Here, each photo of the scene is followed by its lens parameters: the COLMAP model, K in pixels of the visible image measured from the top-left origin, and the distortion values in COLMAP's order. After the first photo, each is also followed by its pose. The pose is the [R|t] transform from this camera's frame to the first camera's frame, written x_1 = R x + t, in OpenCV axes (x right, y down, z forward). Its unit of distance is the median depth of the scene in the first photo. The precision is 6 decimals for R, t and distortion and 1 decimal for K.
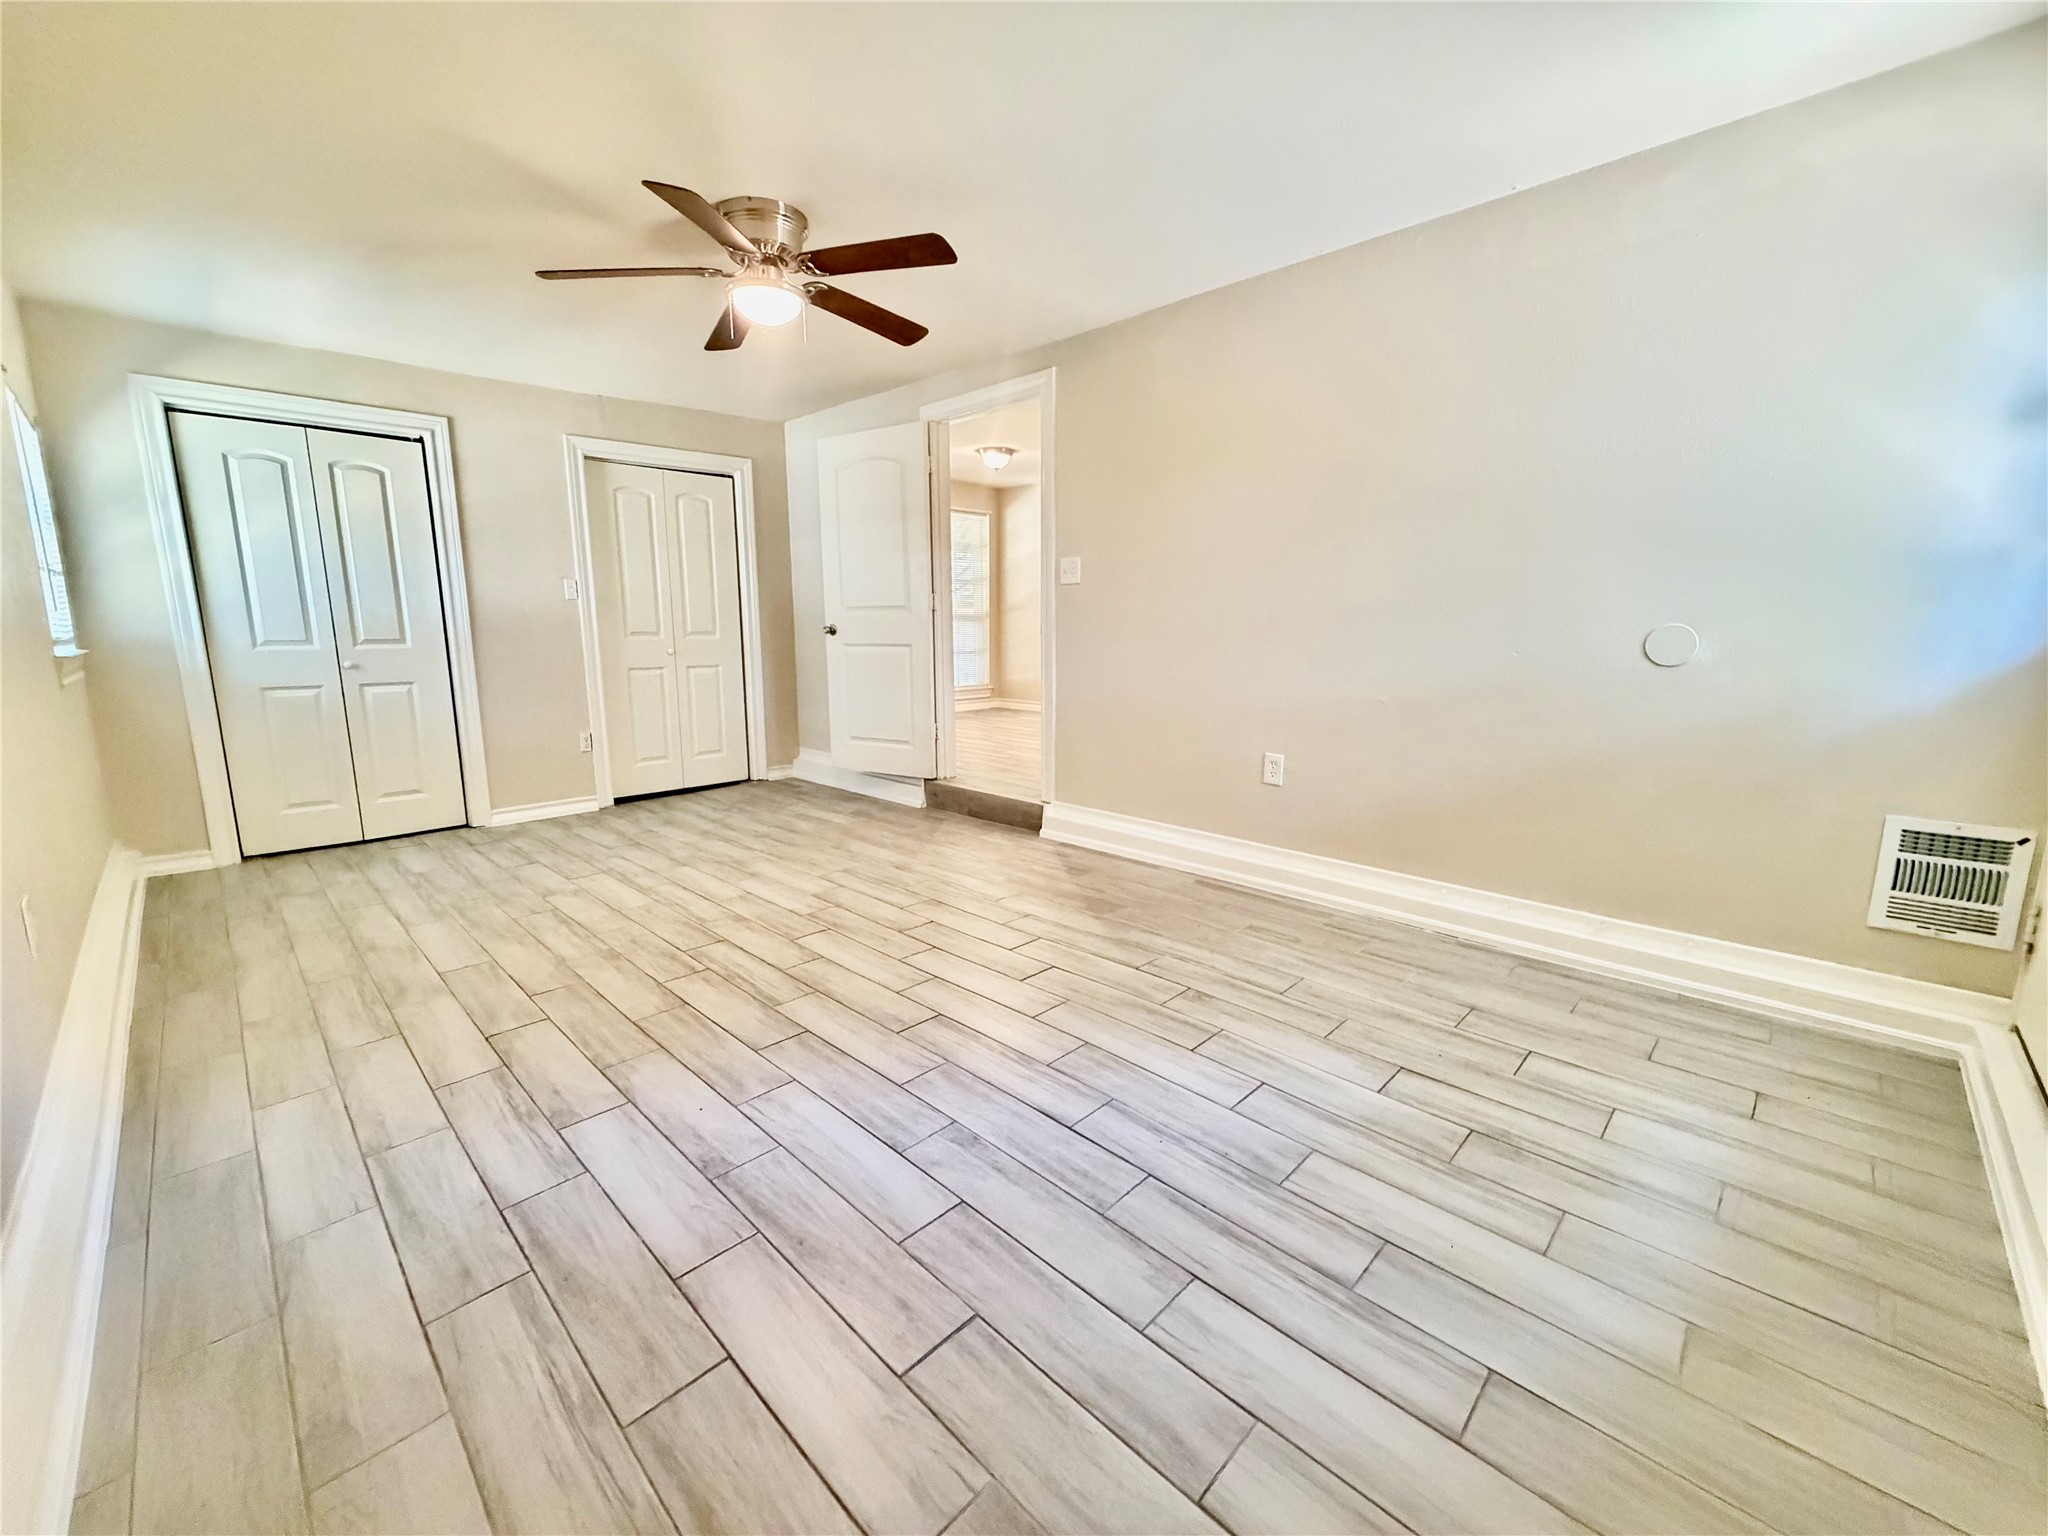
lens RADIAL K [[819.5, 0, 1019.6], [0, 819.5, 764.8], [0, 0, 1]] dist [-0.001262, 0.000282]
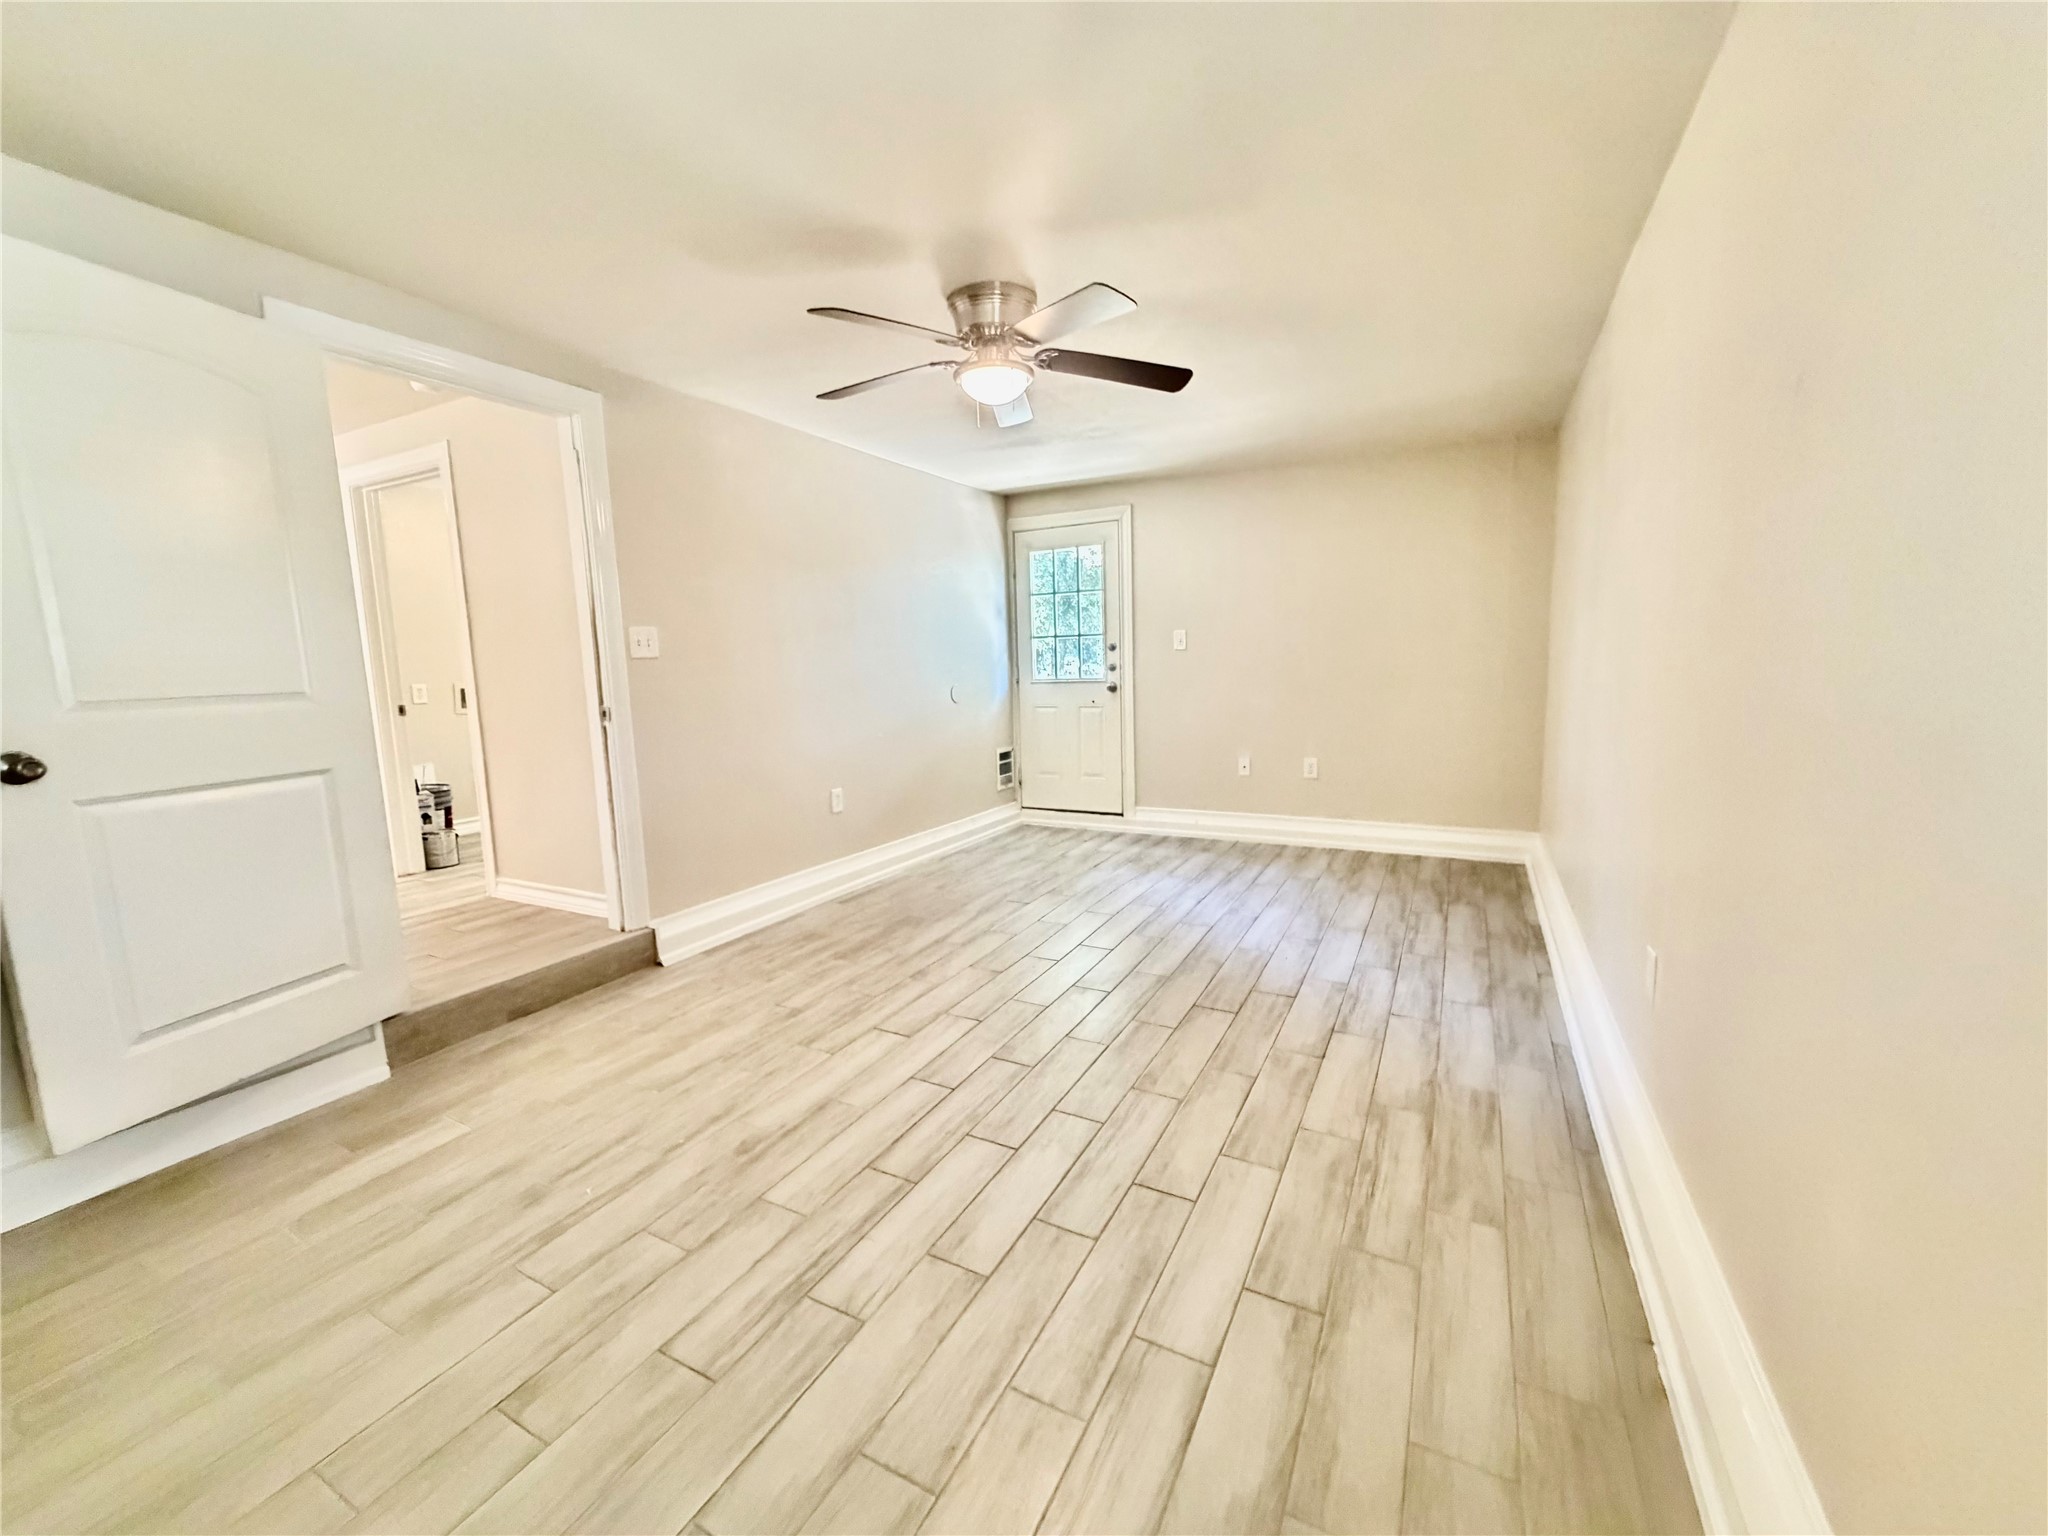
lens RADIAL K [[819.5, 0, 1022.3], [0, 819.5, 769.1], [0, 0, 1]] dist [-0.001262, 0.000282]
pose [[-0.284503, -0.115015, 0.951751, -1.289898], [0.191631, 0.965918, 0.174010, -0.272309], [-0.939327, 0.231892, -0.252766, 1.304483]]
